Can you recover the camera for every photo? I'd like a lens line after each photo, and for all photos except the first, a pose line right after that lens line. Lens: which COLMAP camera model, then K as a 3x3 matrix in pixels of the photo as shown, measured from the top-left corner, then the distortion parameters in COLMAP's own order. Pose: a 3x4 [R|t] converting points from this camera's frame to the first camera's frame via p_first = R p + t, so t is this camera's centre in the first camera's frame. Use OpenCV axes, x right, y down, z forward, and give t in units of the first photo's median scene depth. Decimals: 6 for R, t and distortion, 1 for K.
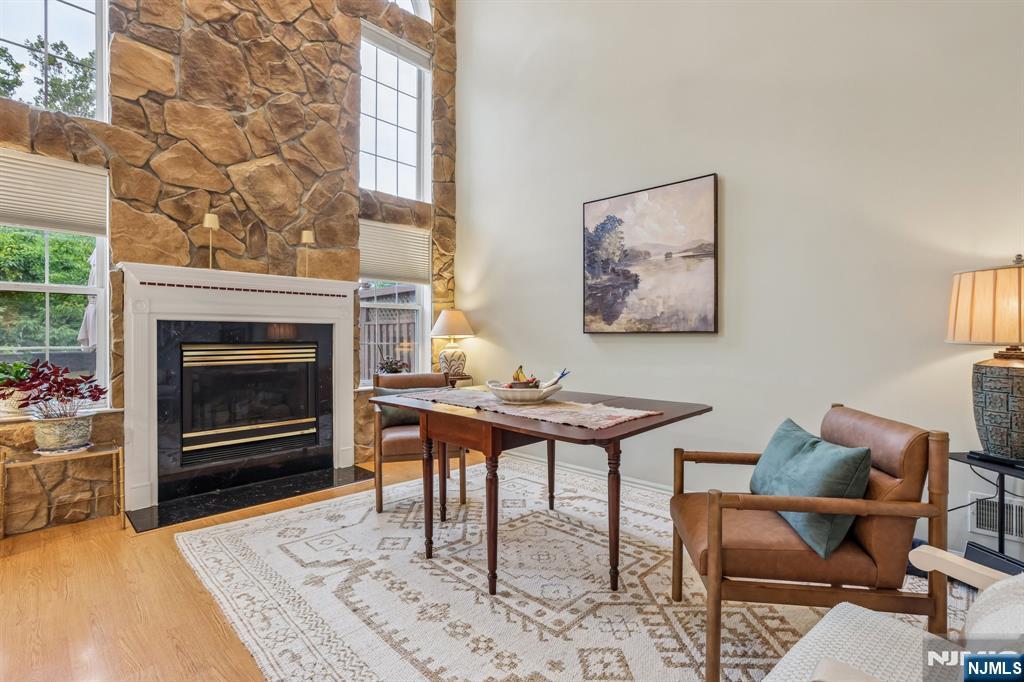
lens RADIAL K [[471.9, 0, 510.8], [0, 471.9, 337.5], [0, 0, 1]] dist [-0.041184, 0.021383]
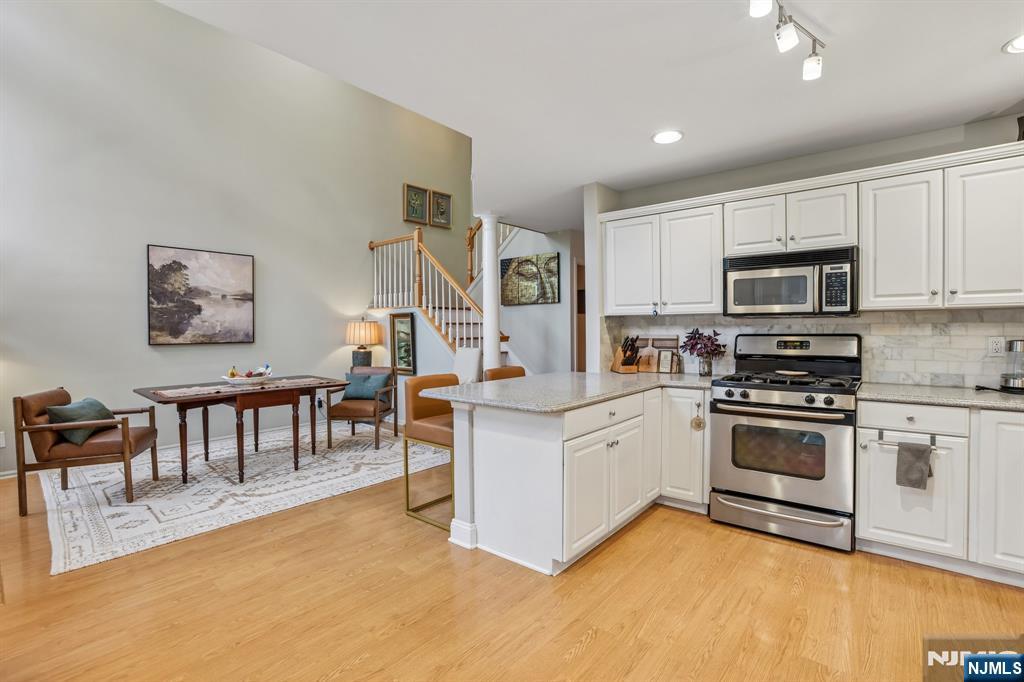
lens RADIAL K [[473.4, 0, 510.1], [0, 473.4, 336.9], [0, 0, 1]] dist [-0.050337, 0.027775]
pose [[-0.062004, -0.018544, 0.997904, -1.367572], [0.008435, 0.999782, 0.019103, -0.054685], [-0.998040, 0.009602, -0.061834, 0.097159]]
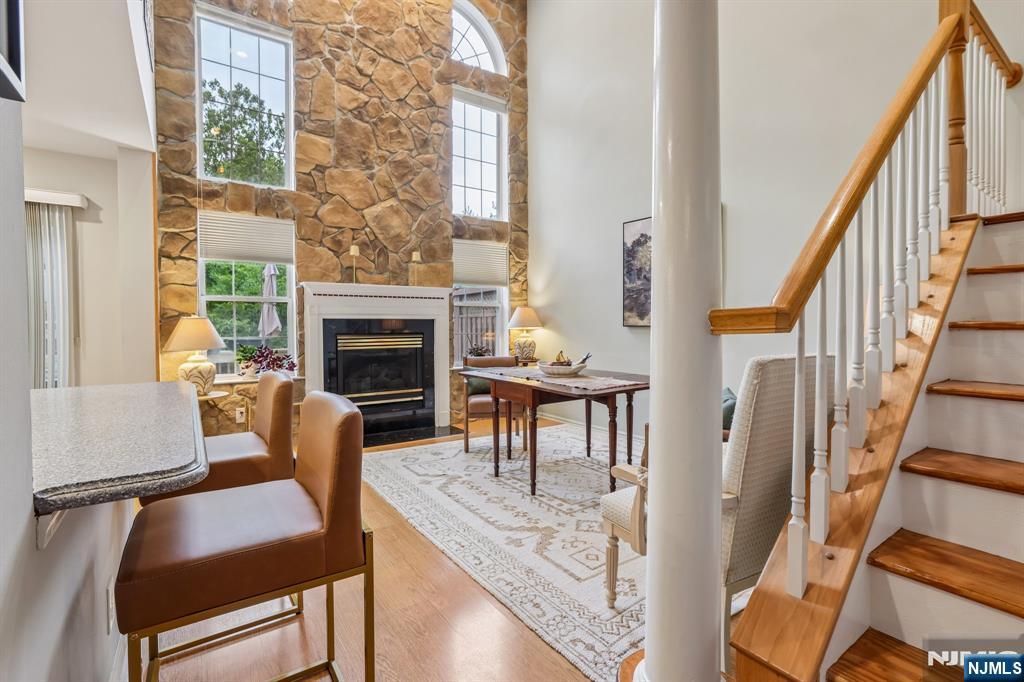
lens RADIAL K [[473.4, 0, 510.1], [0, 473.4, 336.9], [0, 0, 1]] dist [-0.050337, 0.027775]
pose [[0.980710, 0.003323, -0.195440, 0.119908], [0.001721, 0.999670, 0.025632, -0.015914], [0.195460, -0.025474, 0.980381, -0.347882]]
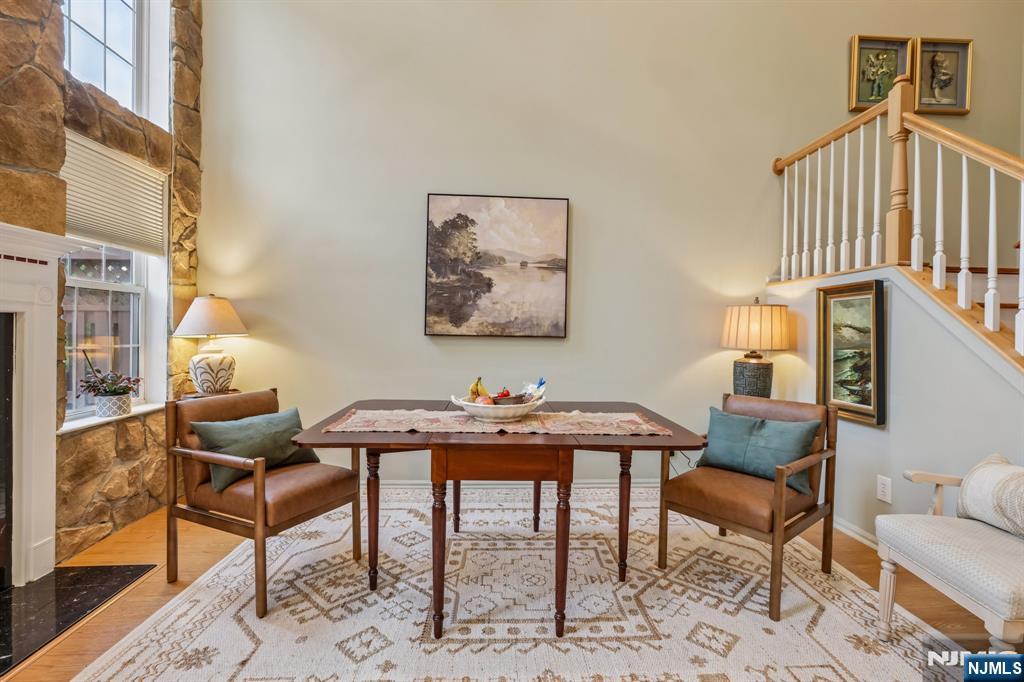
lens RADIAL K [[471.9, 0, 510.8], [0, 471.9, 337.5], [0, 0, 1]] dist [-0.041184, 0.021383]
pose [[0.676125, 0.002035, 0.736784, -0.472589], [-0.015545, 0.999813, 0.011504, -0.020434], [-0.736623, -0.019232, 0.676030, 0.294626]]
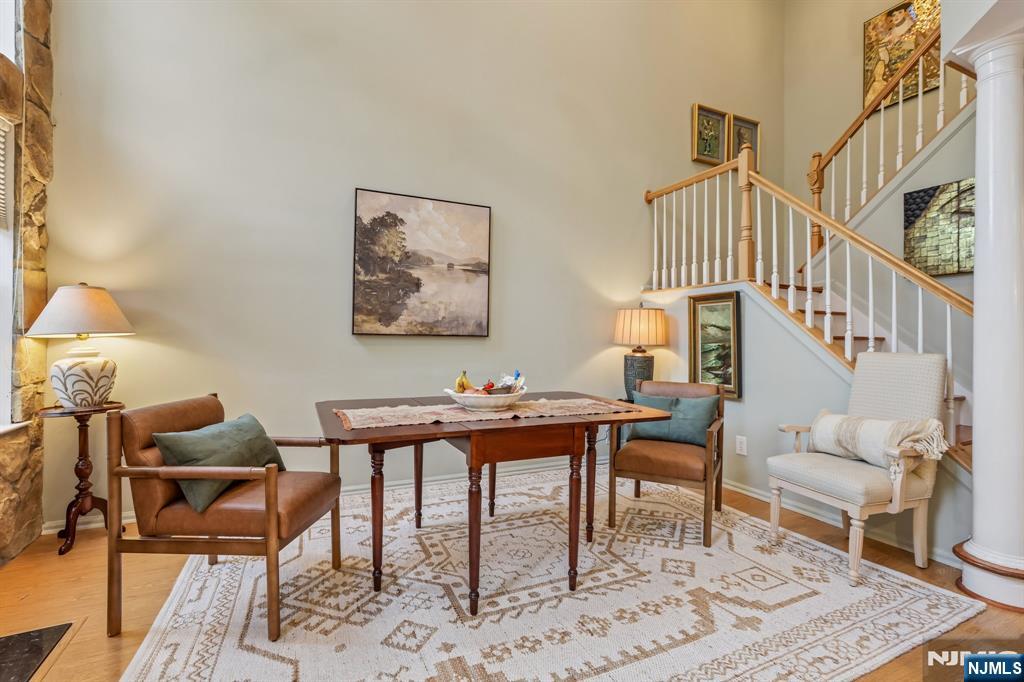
lens RADIAL K [[473.4, 0, 510.1], [0, 473.4, 336.9], [0, 0, 1]] dist [-0.050337, 0.027775]
pose [[0.348671, 0.008657, 0.937205, -0.658079], [-0.009699, 0.999937, -0.005628, -0.002745], [-0.937195, -0.007128, 0.348733, 0.478824]]
